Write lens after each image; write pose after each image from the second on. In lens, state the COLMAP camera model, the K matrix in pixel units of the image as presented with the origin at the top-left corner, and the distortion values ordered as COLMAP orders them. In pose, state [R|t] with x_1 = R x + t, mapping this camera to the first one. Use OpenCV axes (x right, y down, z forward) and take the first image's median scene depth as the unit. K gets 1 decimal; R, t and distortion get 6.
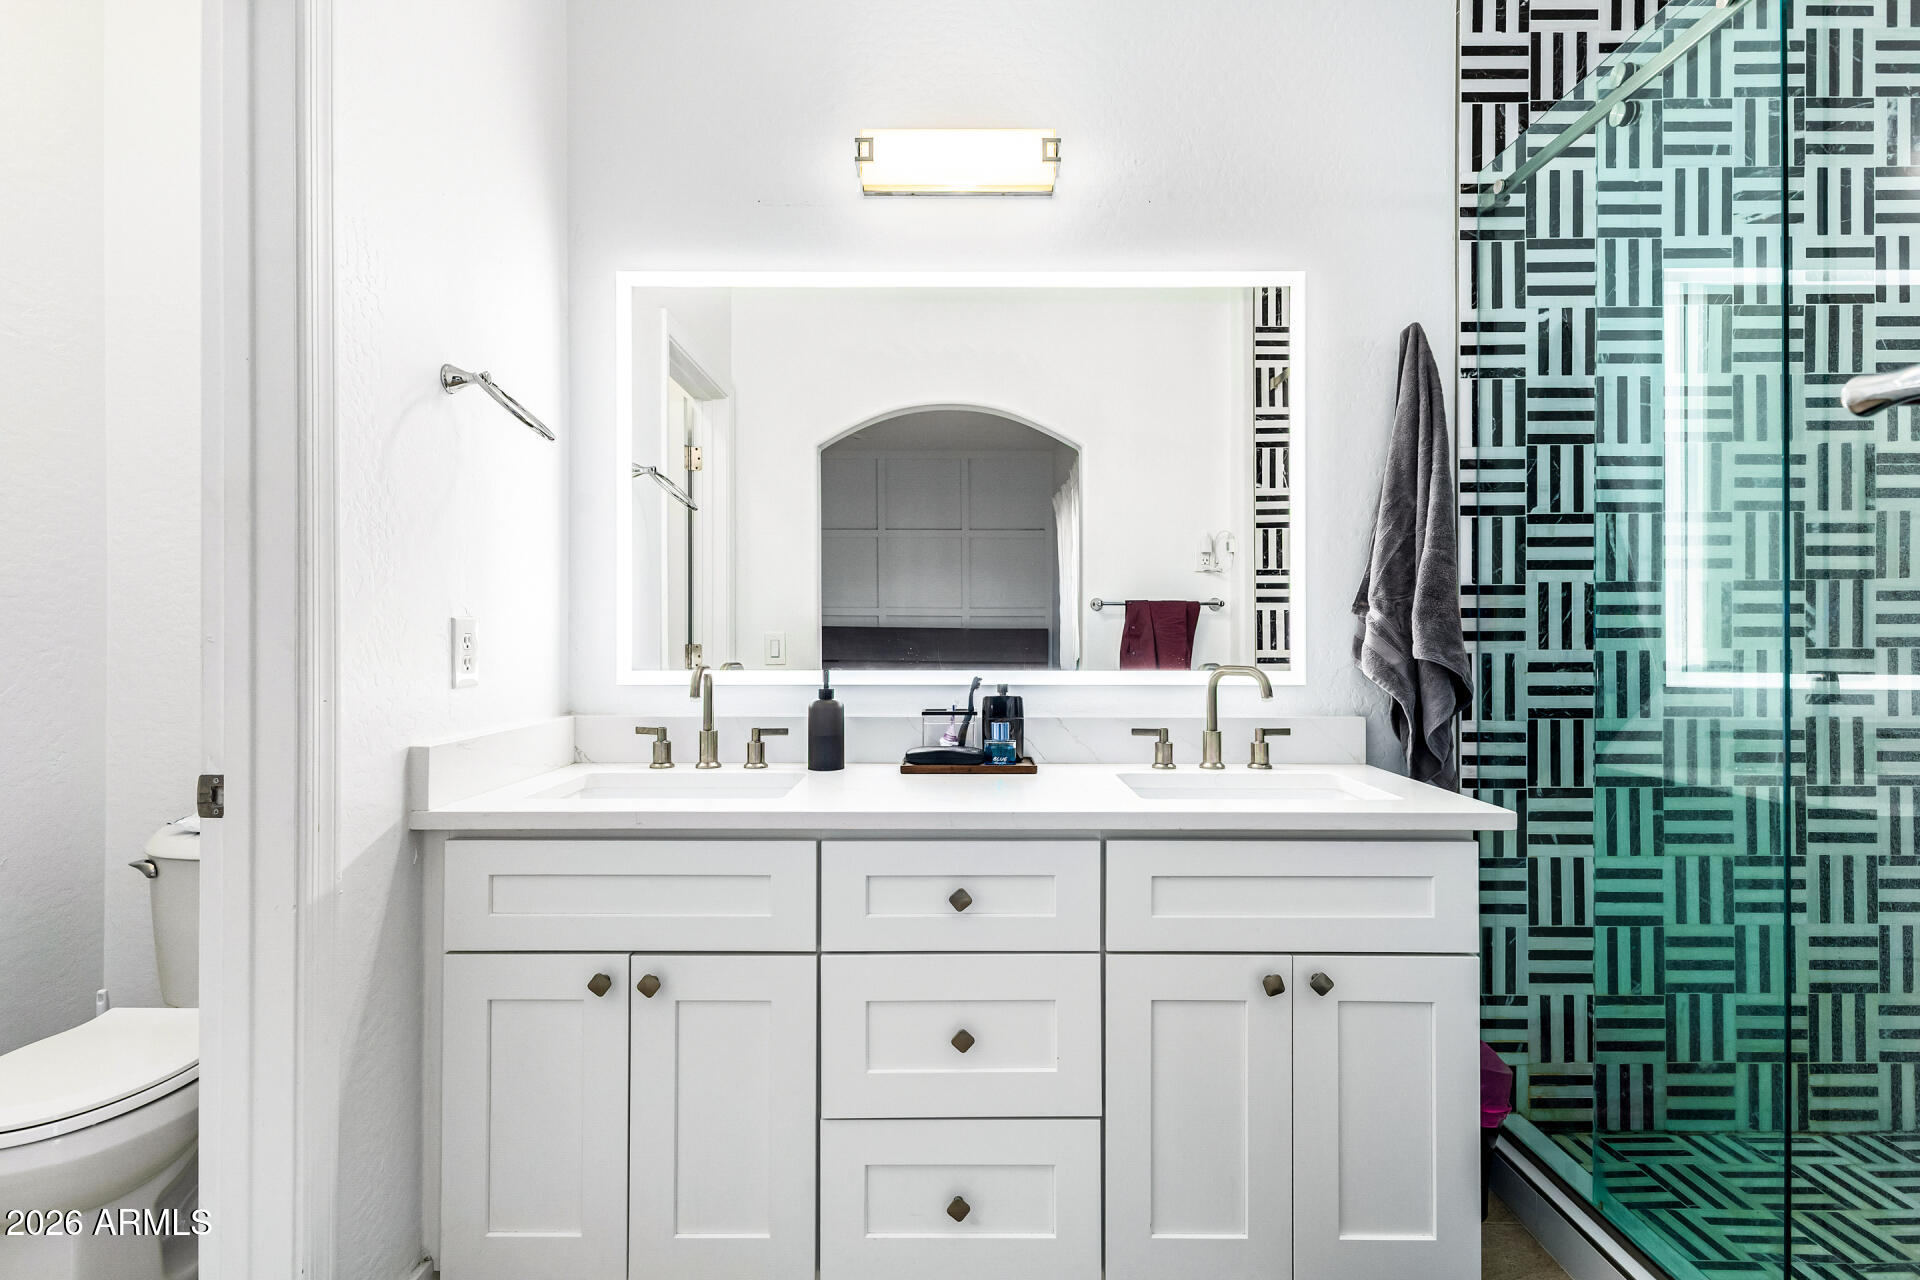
lens RADIAL K [[916.0, 0, 960.0], [0, 916.0, 640.0], [0, 0, 1]] dist [-0.001652, -0.000416]
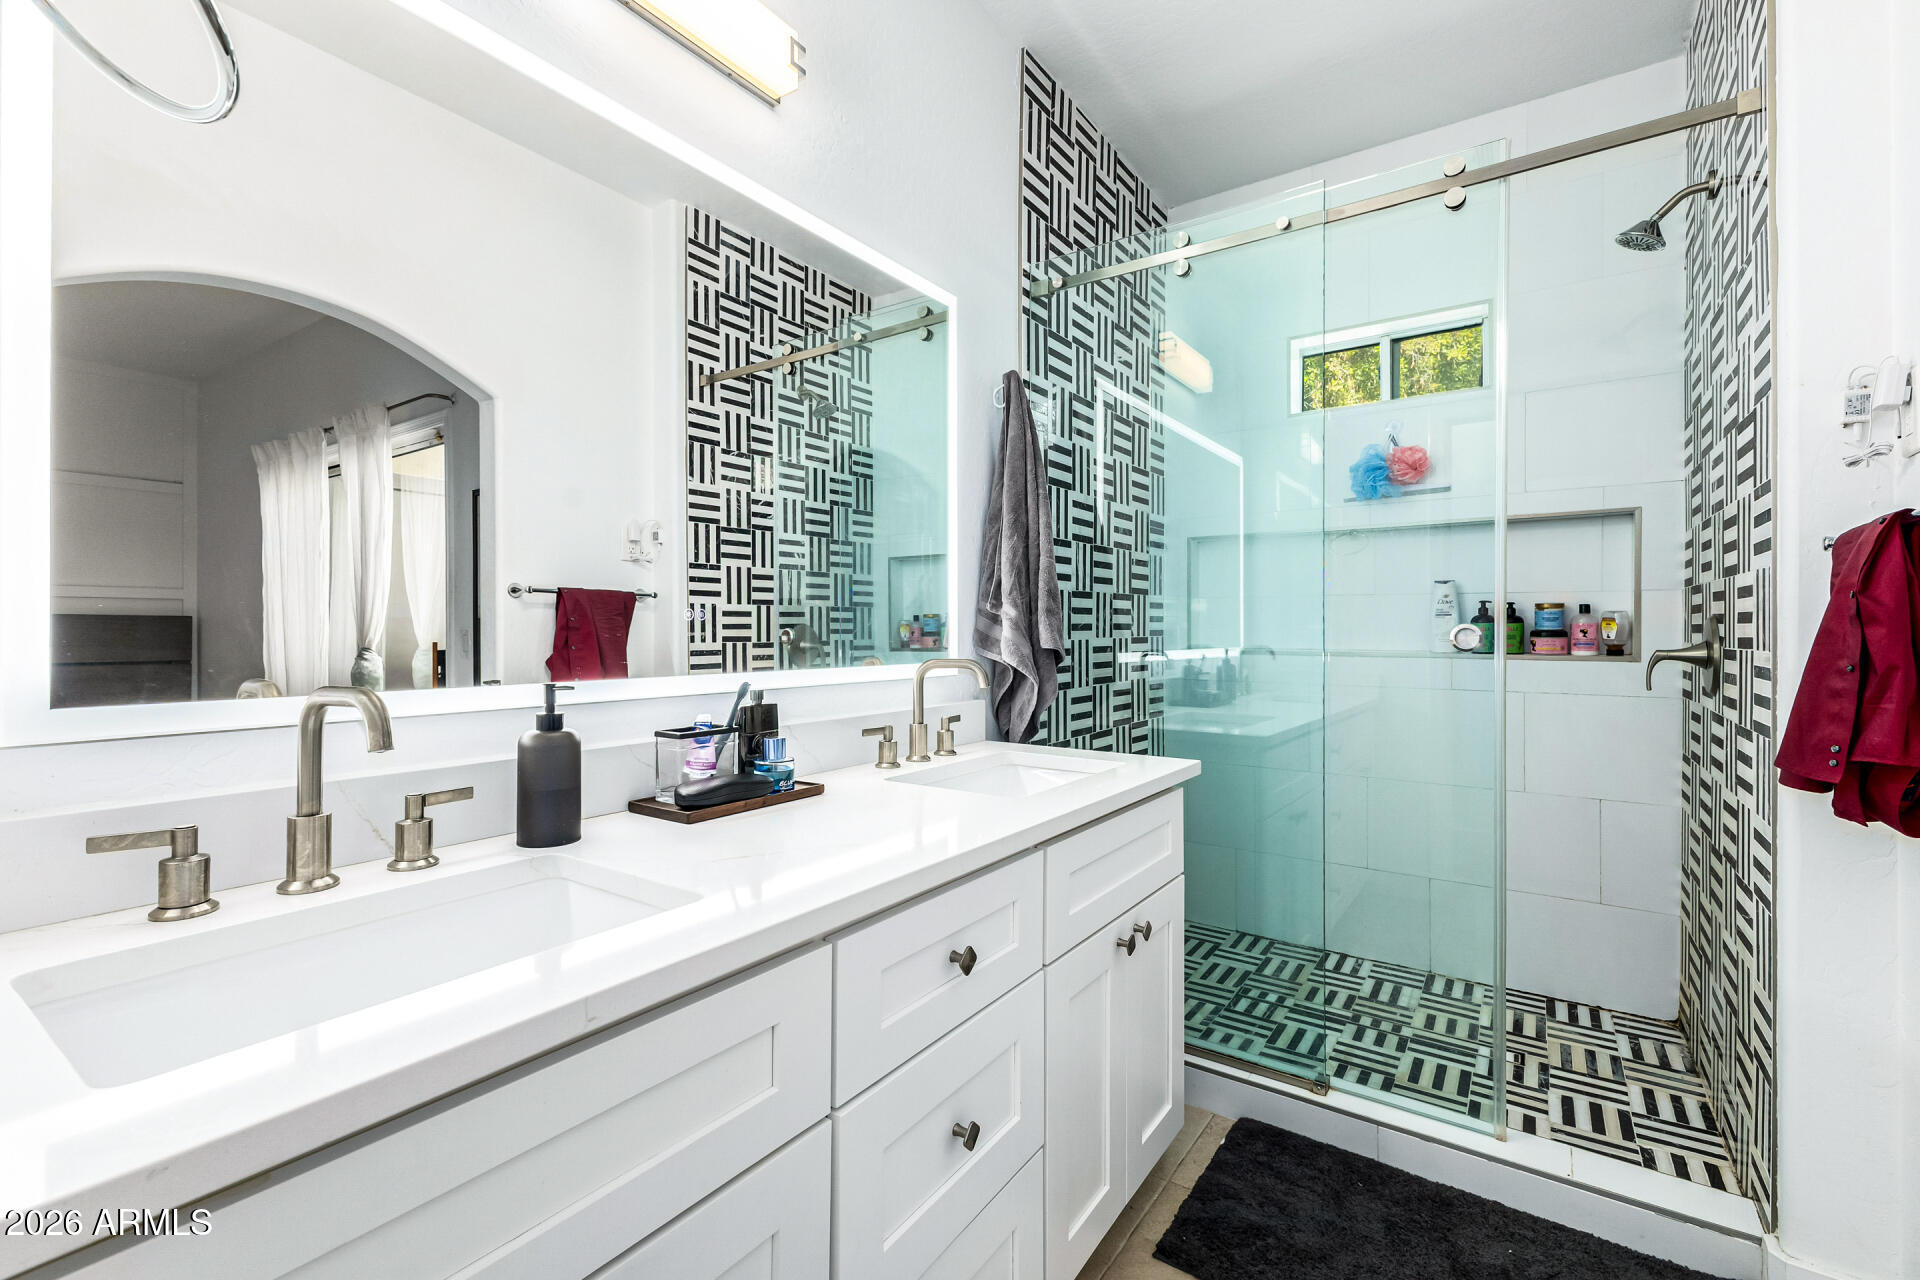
lens RADIAL K [[825.8, 0, 953.3], [0, 825.8, 629.9], [0, 0, 1]] dist [0.006614, -0.000680]
pose [[0.574689, 0.000419, 0.818372, -0.431970], [0.001821, 0.999997, -0.001790, -0.002310], [-0.818370, 0.002519, 0.574687, 0.429741]]
